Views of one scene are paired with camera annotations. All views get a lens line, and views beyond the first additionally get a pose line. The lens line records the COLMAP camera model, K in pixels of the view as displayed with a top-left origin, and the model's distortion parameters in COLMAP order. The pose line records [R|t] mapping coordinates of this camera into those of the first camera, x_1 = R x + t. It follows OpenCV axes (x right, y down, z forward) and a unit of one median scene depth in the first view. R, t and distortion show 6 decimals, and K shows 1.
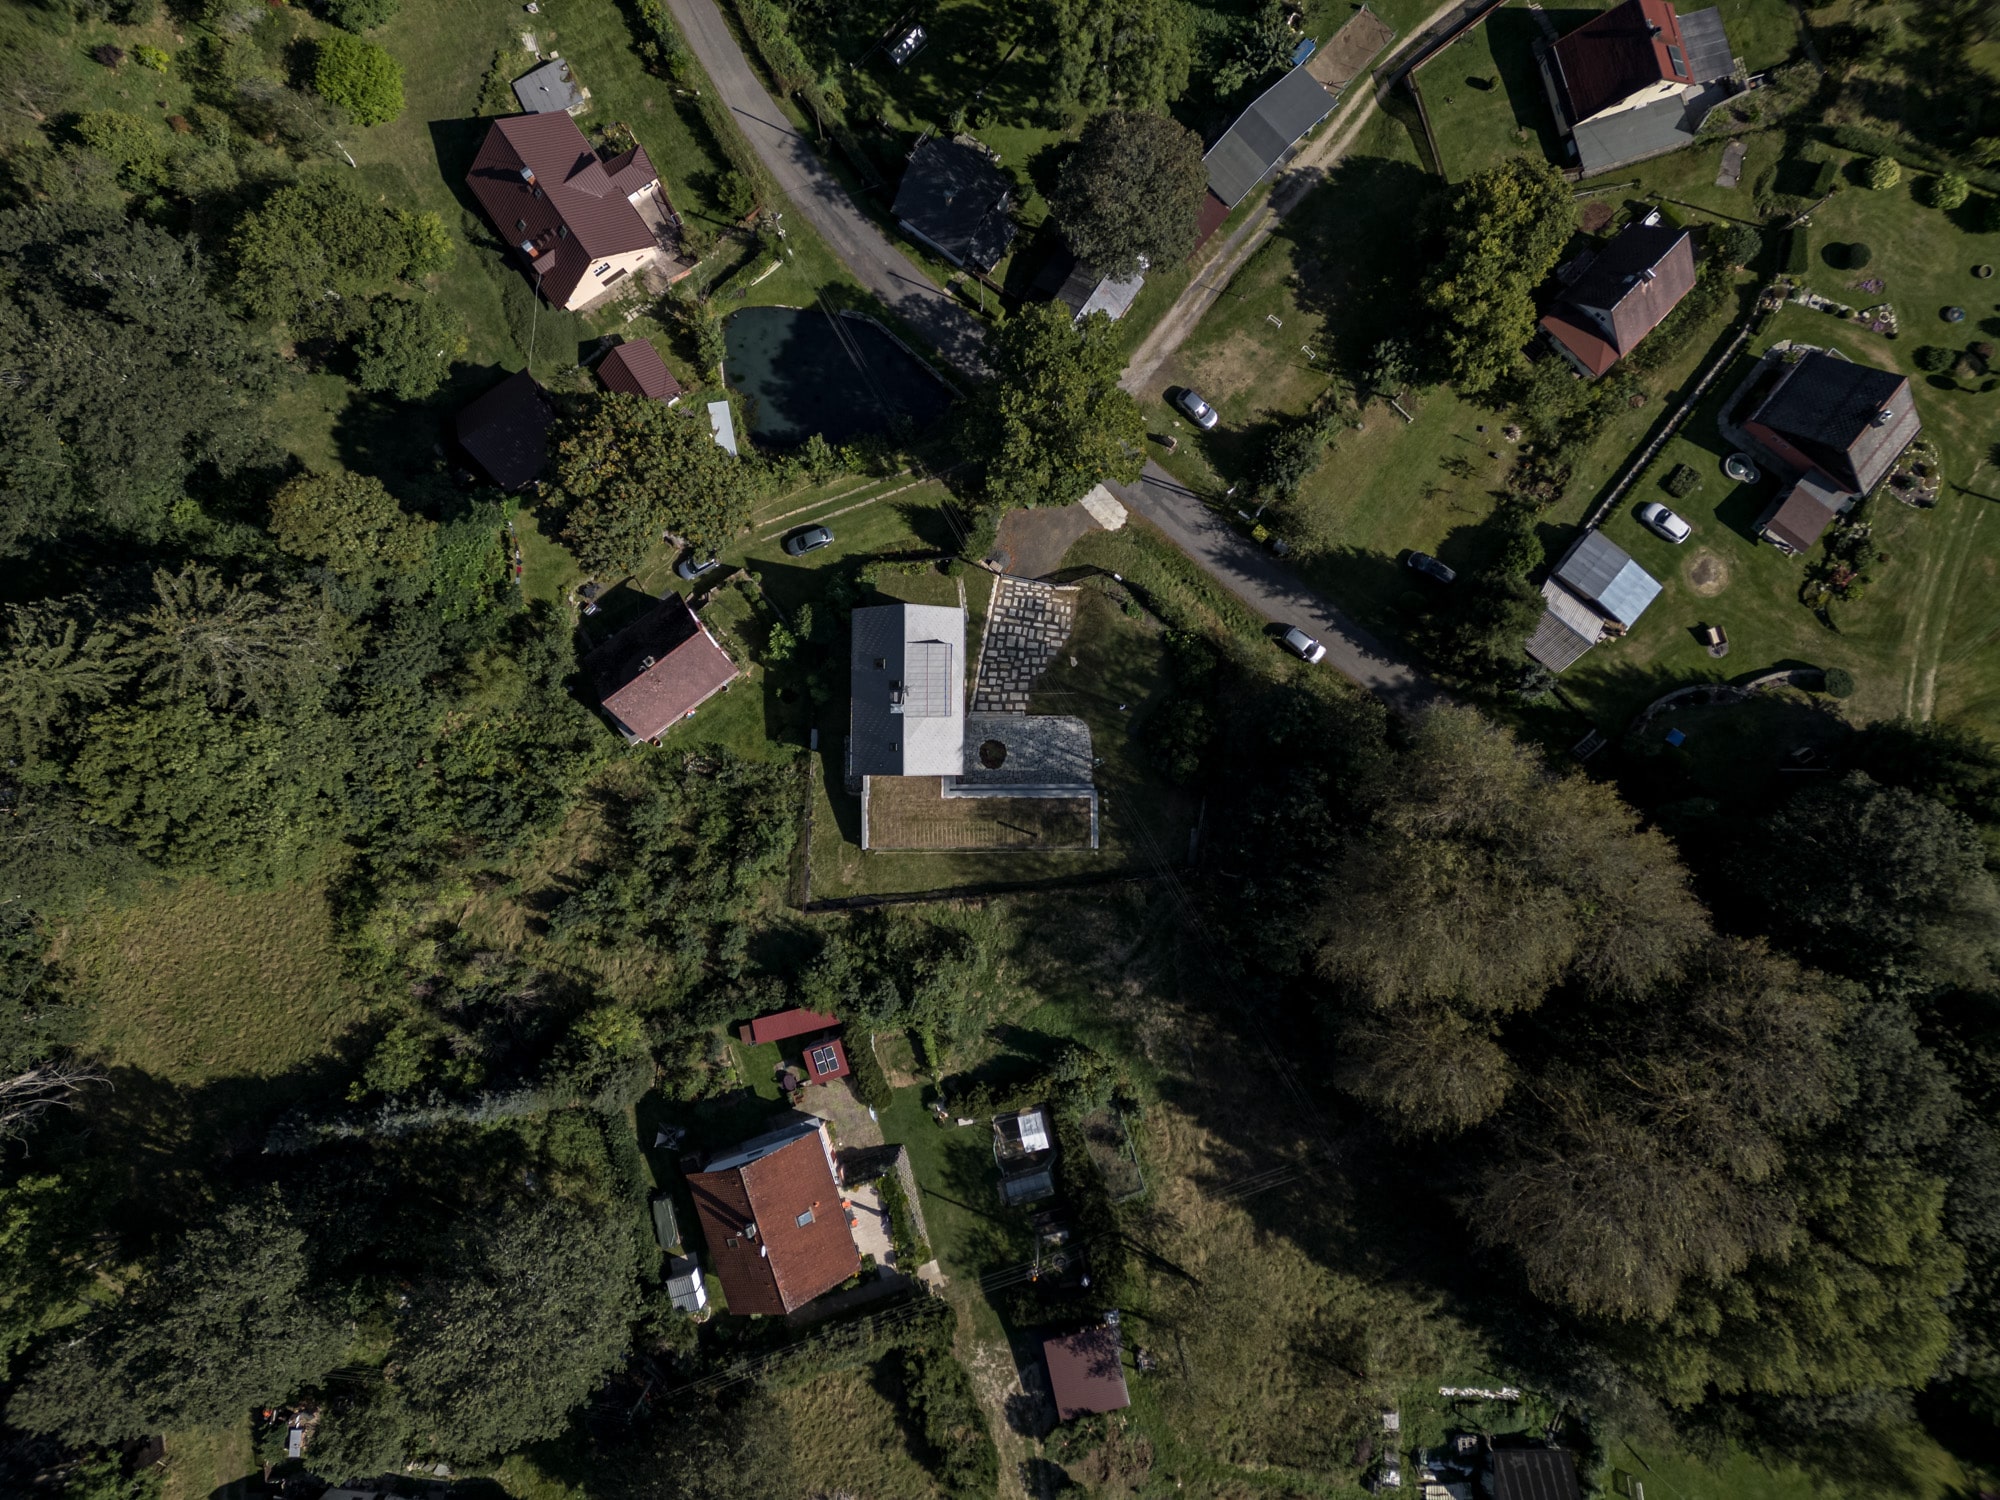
lens RADIAL K [[1374.0, 0, 1006.0], [0, 1374.0, 747.7], [0, 0, 1]] dist [0.082964, -0.063886]
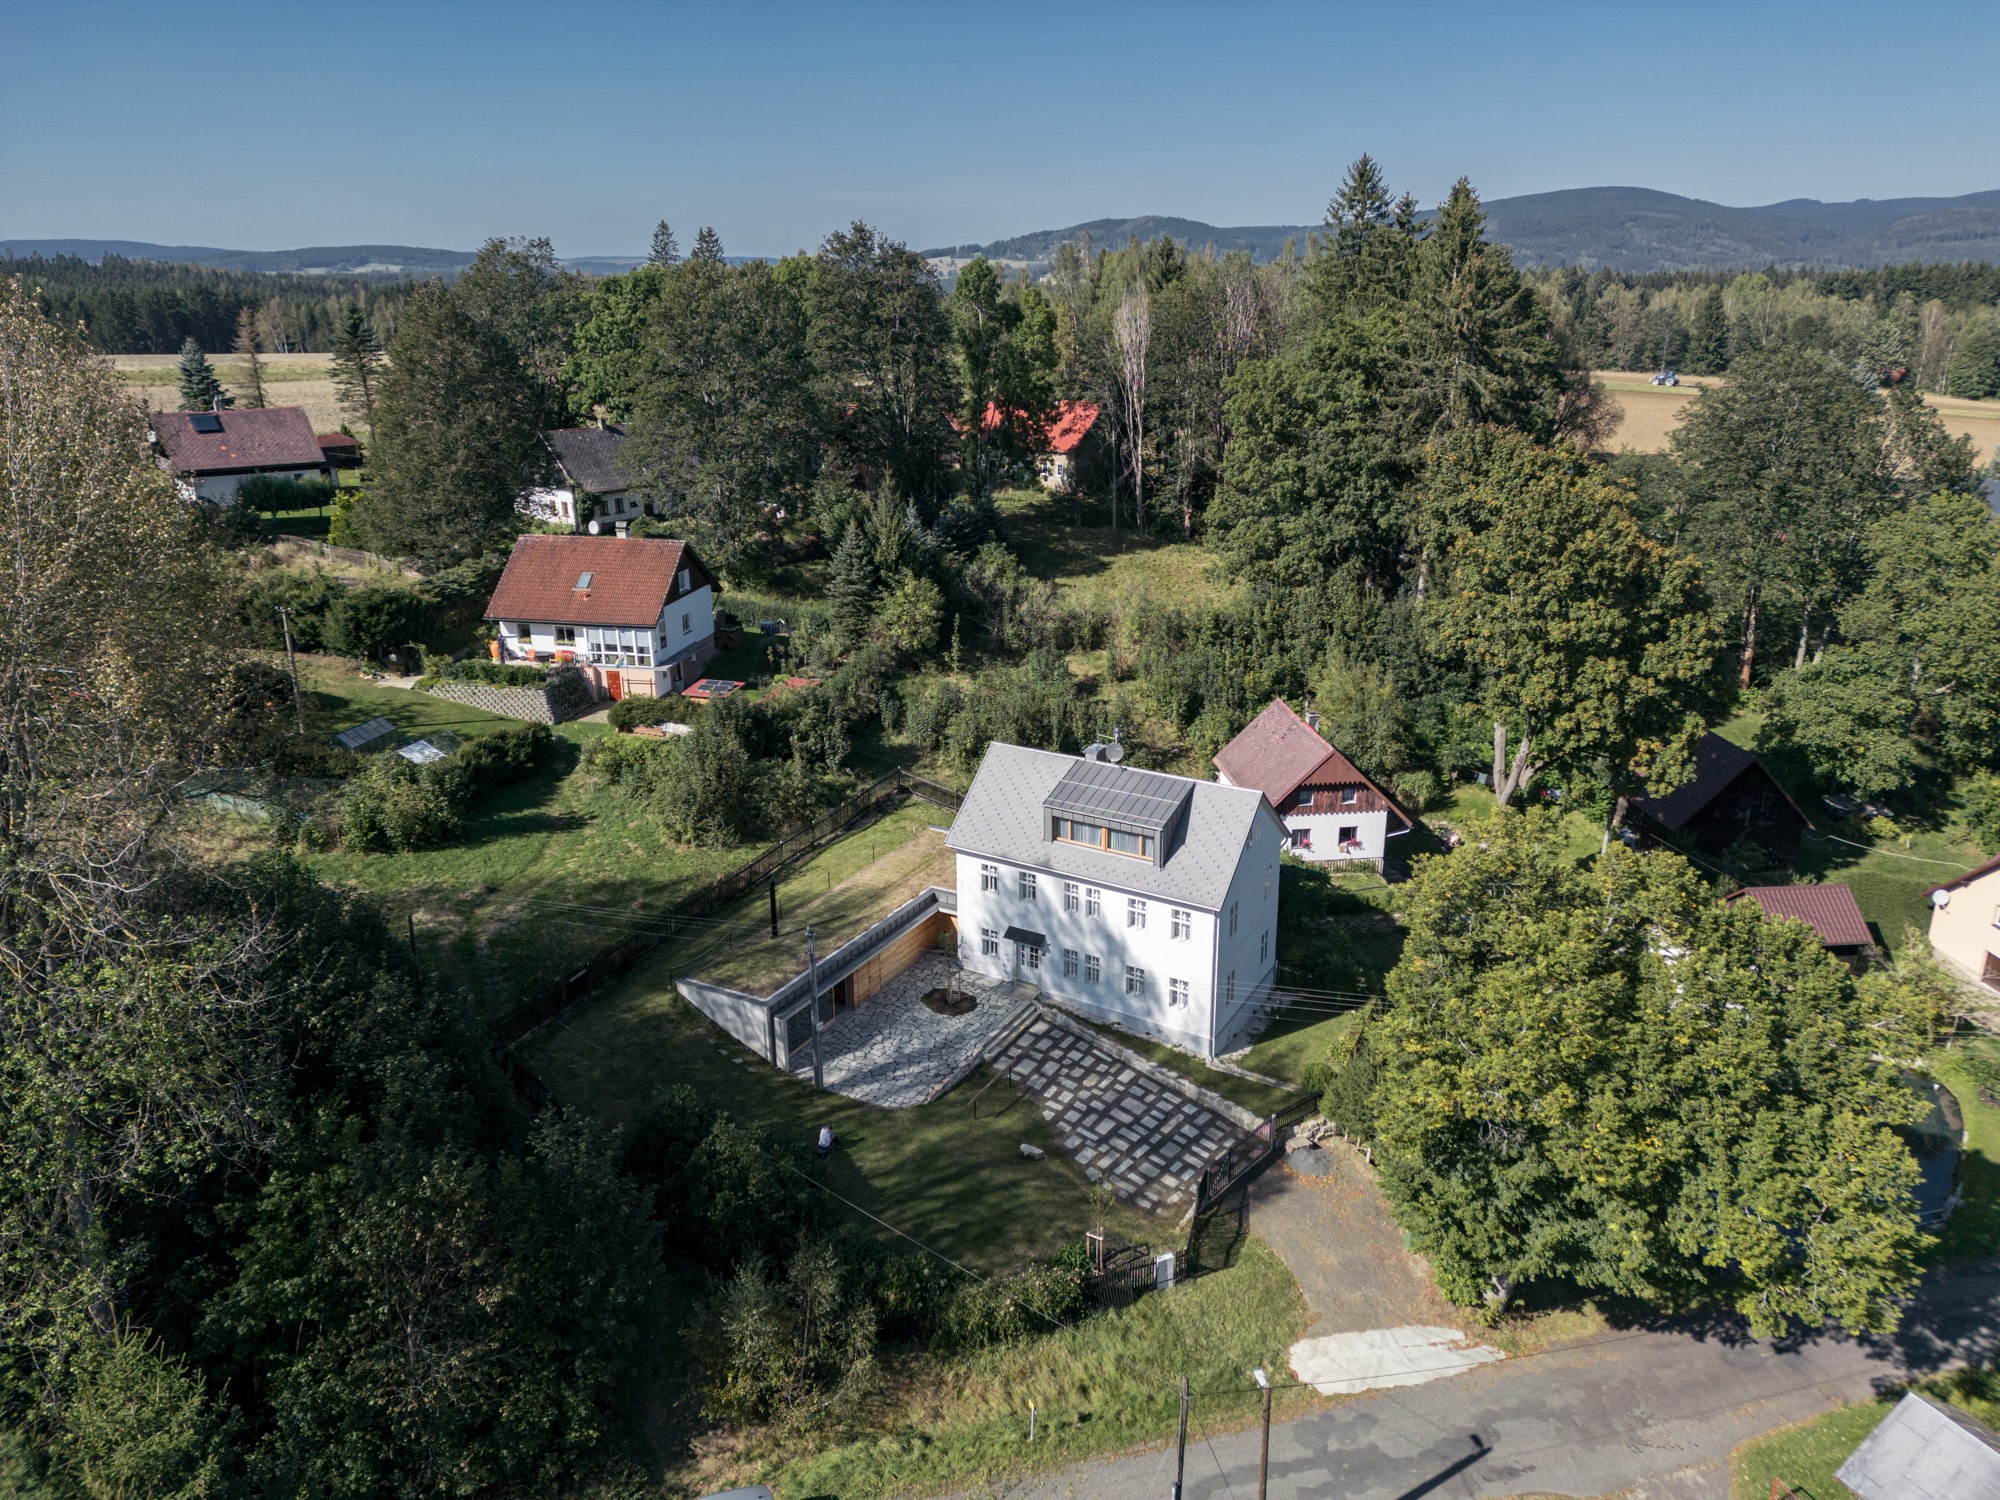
lens RADIAL K [[1388.1, 0, 1006.3], [0, 1388.1, 722.8], [0, 0, 1]] dist [0.144187, -0.148243]
pose [[-0.499181, 0.290677, -0.816287, 0.401623], [-0.866416, -0.154485, 0.474824, -0.261682], [0.011916, 0.944268, 0.328963, 0.753854]]
